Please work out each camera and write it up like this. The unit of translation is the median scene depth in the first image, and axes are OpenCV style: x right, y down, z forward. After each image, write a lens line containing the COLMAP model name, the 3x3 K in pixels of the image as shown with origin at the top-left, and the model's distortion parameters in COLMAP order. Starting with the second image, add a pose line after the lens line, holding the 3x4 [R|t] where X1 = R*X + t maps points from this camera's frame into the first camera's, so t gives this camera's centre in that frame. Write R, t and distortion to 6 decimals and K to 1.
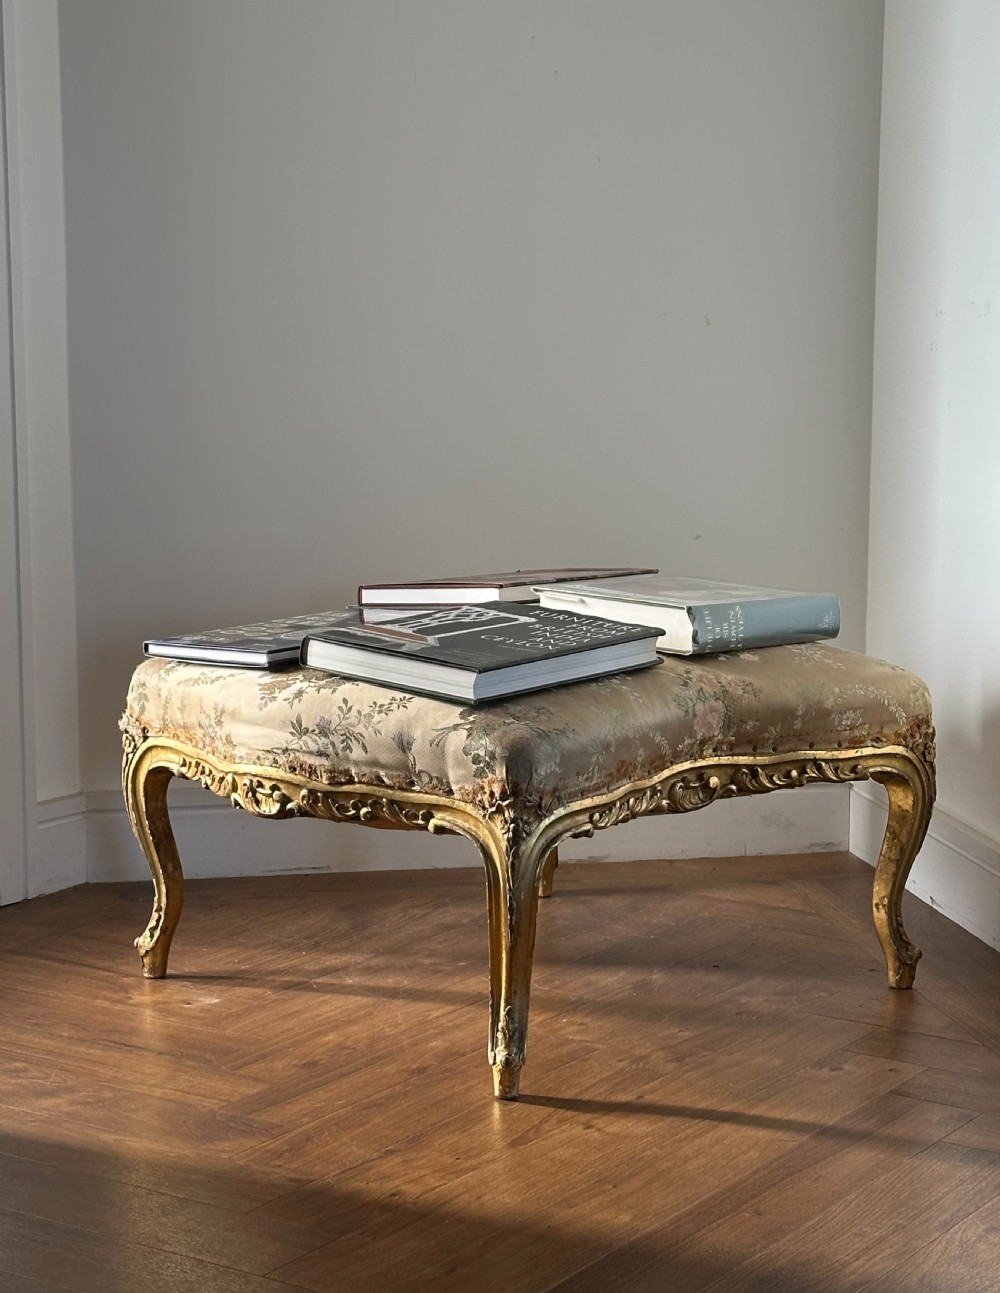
lens RADIAL K [[2589.8, 0, 525.9], [0, 2589.8, 648.1], [0, 0, 1]] dist [0.195497, -0.140399]
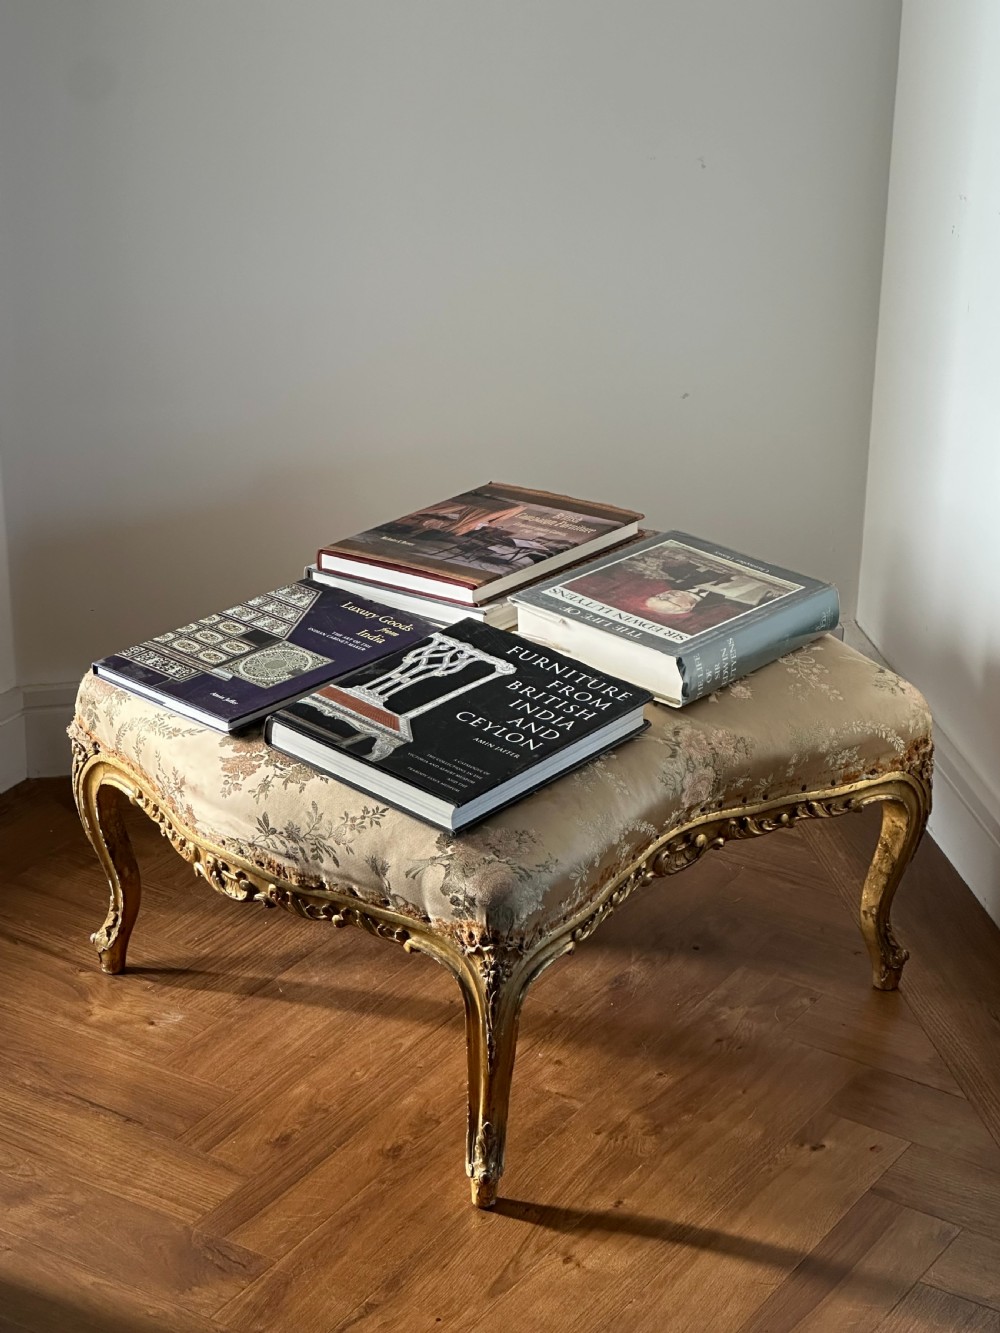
lens RADIAL K [[2976.0, 0, 519.7], [0, 2976.0, 670.1], [0, 0, 1]] dist [-0.144456, 5.313436]
pose [[0.999798, 0.002441, 0.019947, -0.016288], [-0.008018, 0.958618, 0.284584, -0.330145], [-0.018426, -0.284686, 0.958444, -0.027340]]
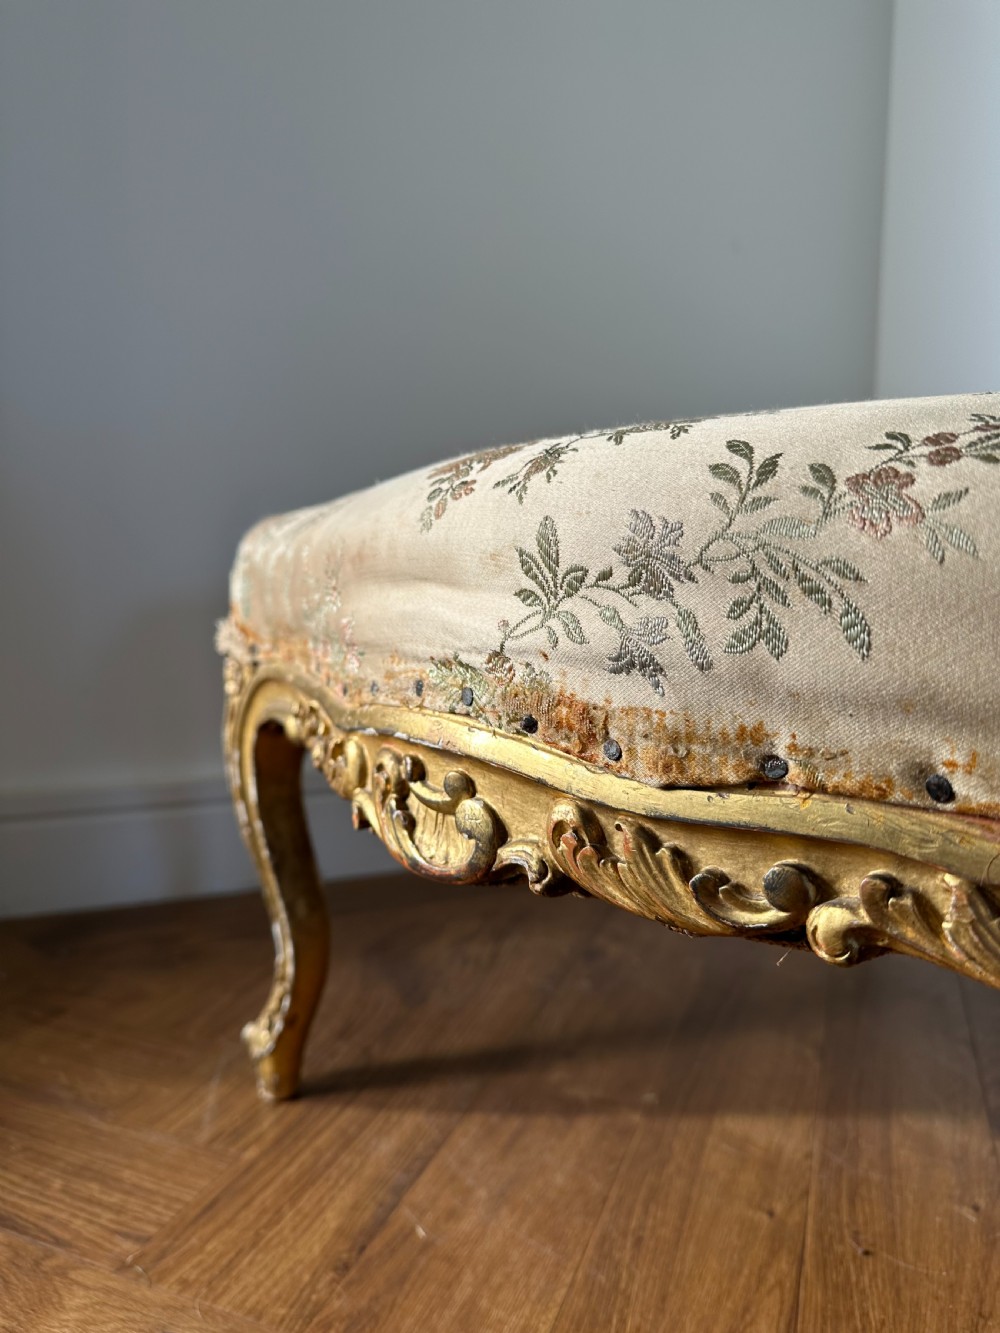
lens RADIAL K [[966.0, 0, 497.2], [0, 966.0, 642.9], [0, 0, 1]] dist [0.052498, -0.000022]
pose [[0.991072, 0.019010, -0.131969, -0.078465], [-0.026025, 0.998327, -0.051633, 0.043118], [0.130767, 0.054606, 0.989908, 0.889995]]
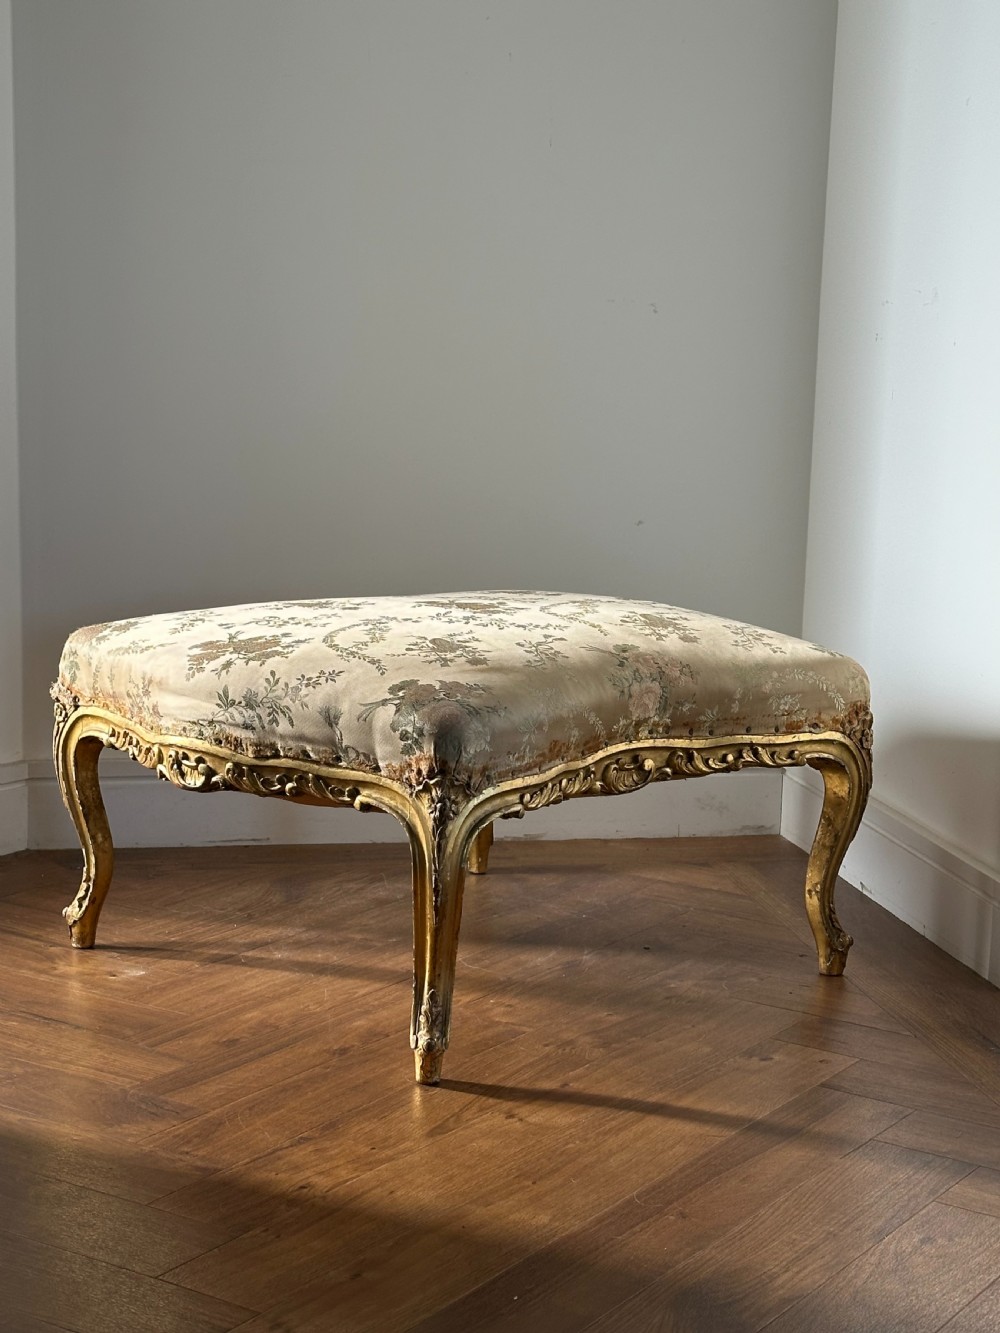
lens RADIAL K [[2302.6, 0, 493.5], [0, 2302.6, 685.1], [0, 0, 1]] dist [0.188350, -0.051626]
pose [[0.999733, 0.022943, 0.002822, 0.010745], [-0.022993, 0.999551, 0.019213, 0.006279], [-0.002380, -0.019272, 0.999811, 0.129660]]
